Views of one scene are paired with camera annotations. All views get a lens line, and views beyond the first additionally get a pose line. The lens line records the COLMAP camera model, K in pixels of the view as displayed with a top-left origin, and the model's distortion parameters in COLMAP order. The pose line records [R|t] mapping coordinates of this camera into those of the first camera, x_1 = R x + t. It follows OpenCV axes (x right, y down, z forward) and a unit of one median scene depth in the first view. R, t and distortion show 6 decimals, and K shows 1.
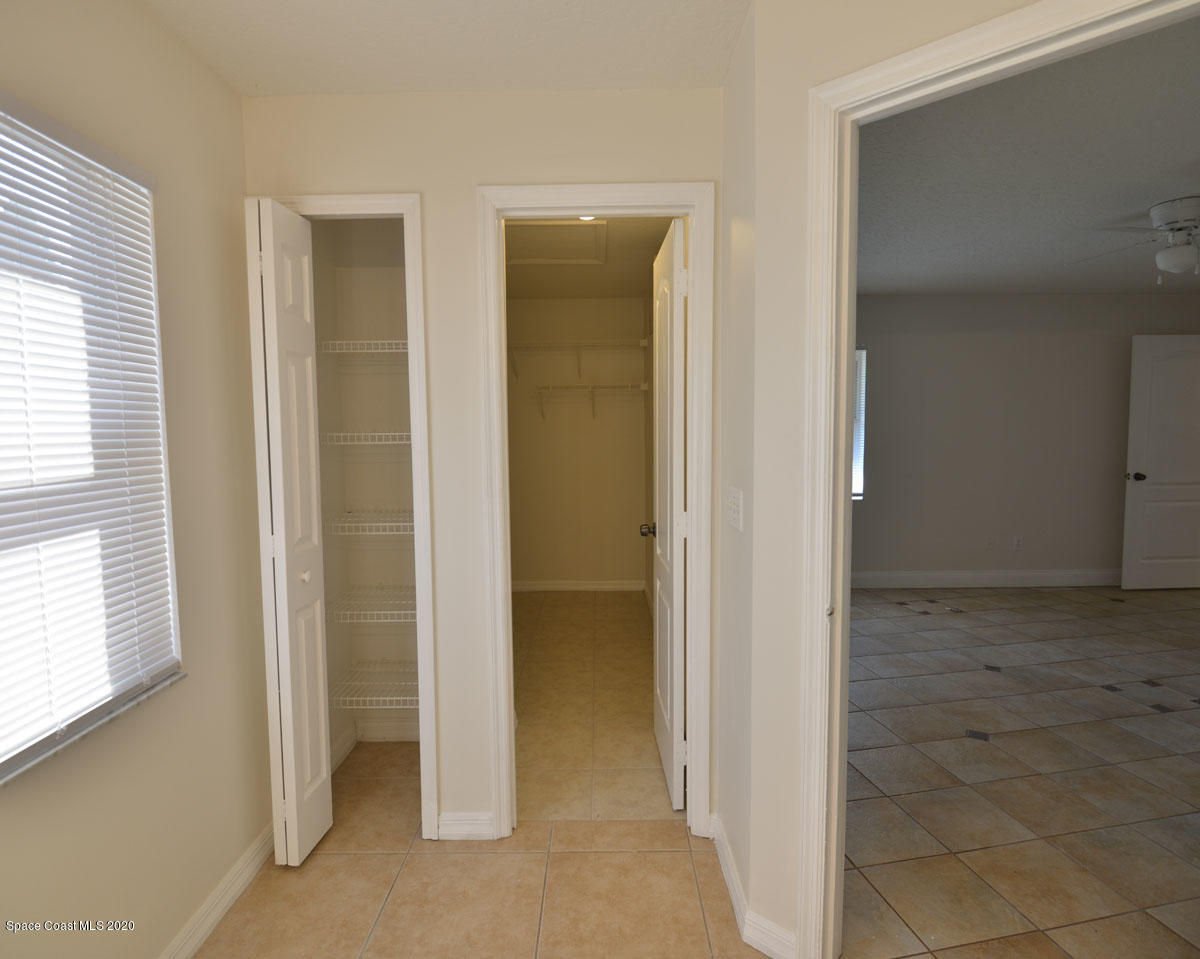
lens RADIAL K [[663.2, 0, 597.8], [0, 663.2, 482.3], [0, 0, 1]] dist [-0.003015, -0.010981]
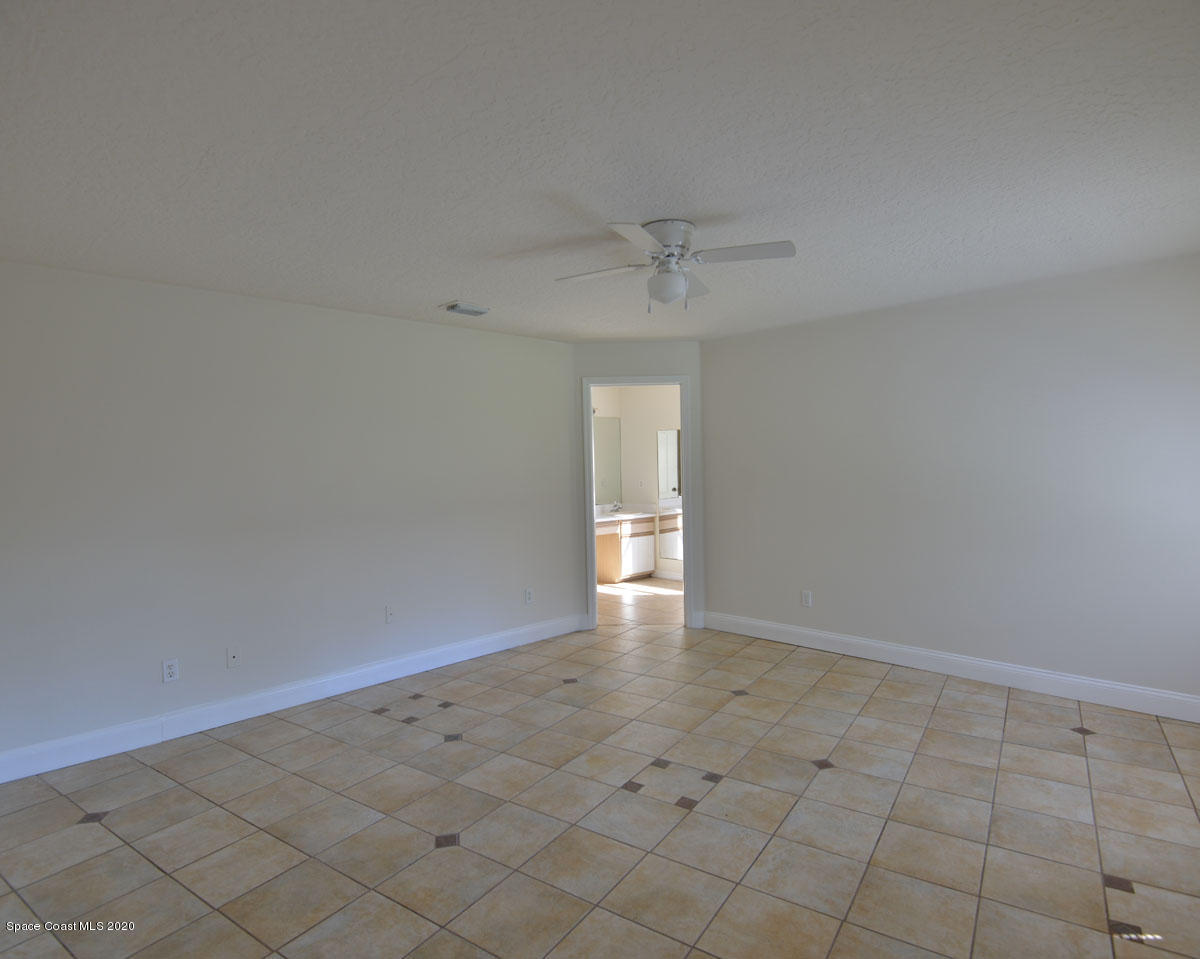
lens RADIAL K [[663.2, 0, 597.8], [0, 663.2, 482.3], [0, 0, 1]] dist [-0.003015, -0.010981]
pose [[-0.708923, 0.051577, -0.703397, 1.508099], [-0.030224, 0.994185, 0.103360, -0.160557], [0.704638, 0.094534, -0.703242, 1.497341]]
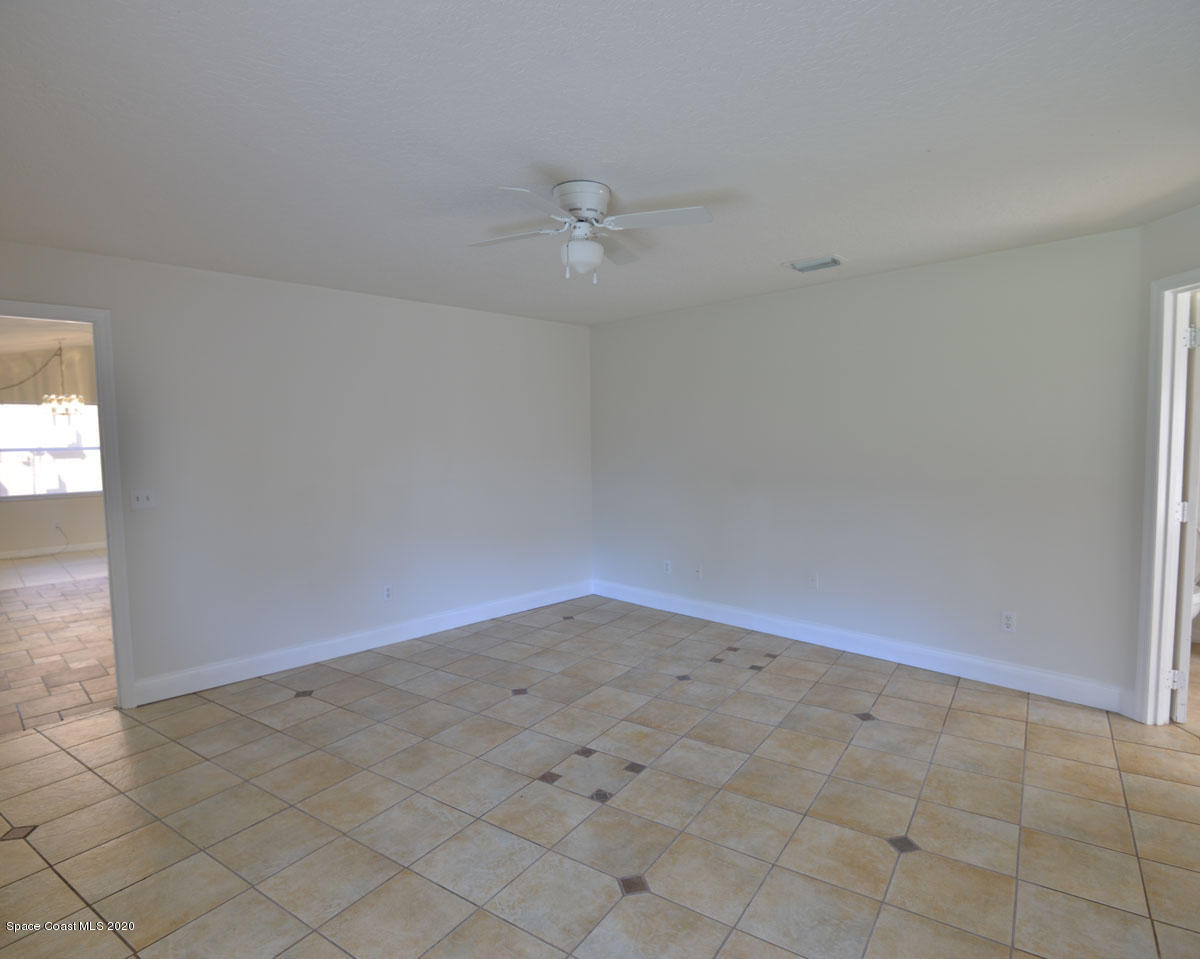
lens RADIAL K [[663.2, 0, 597.8], [0, 663.2, 482.3], [0, 0, 1]] dist [-0.003015, -0.010981]
pose [[-0.701204, -0.027763, 0.712420, 0.245084], [0.084879, 0.988884, 0.122079, -0.148543], [-0.707890, 0.146071, -0.691054, 1.515312]]
